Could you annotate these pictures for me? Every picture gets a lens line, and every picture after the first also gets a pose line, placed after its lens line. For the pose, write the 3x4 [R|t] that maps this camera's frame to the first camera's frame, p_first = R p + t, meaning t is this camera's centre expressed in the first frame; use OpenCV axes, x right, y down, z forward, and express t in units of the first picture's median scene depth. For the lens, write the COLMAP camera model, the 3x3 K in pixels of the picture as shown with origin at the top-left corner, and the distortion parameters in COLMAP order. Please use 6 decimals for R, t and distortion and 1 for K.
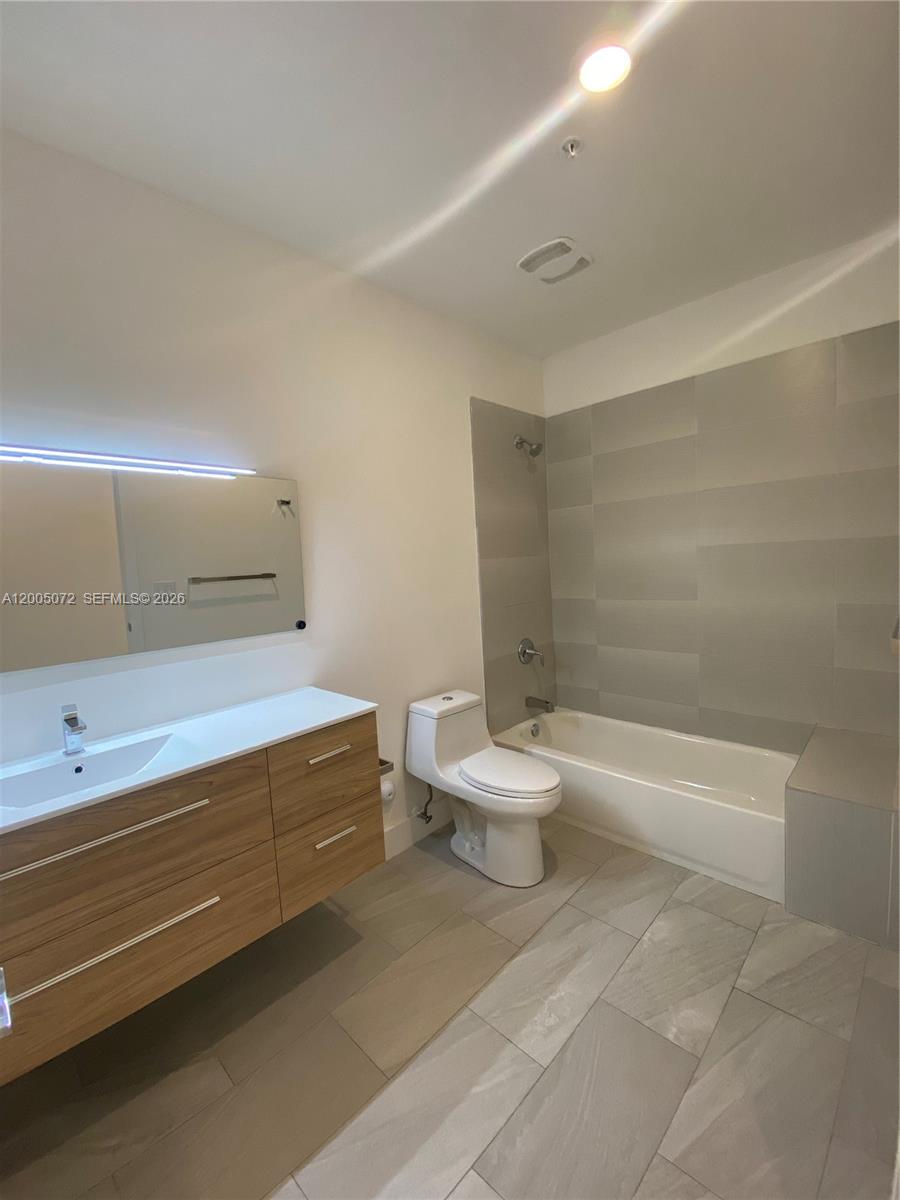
lens RADIAL K [[485.8, 0, 452.8], [0, 485.8, 606.1], [0, 0, 1]] dist [0.026742, -0.022687]
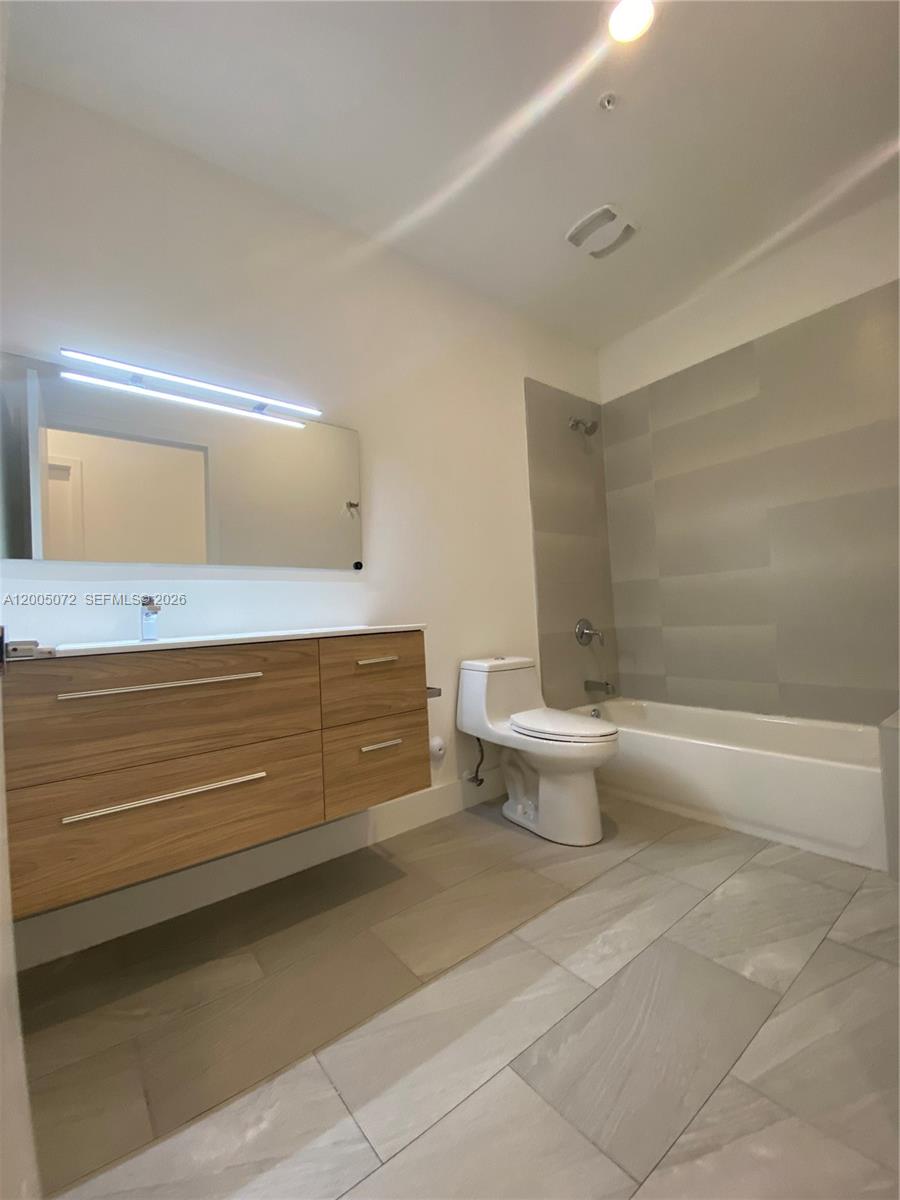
lens RADIAL K [[485.8, 0, 452.8], [0, 485.8, 606.1], [0, 0, 1]] dist [0.026742, -0.022687]
pose [[0.990858, 0.001049, -0.134904, 0.032817], [-0.016612, 0.993309, -0.114287, 0.240706], [0.133882, 0.115483, 0.984246, 0.001609]]
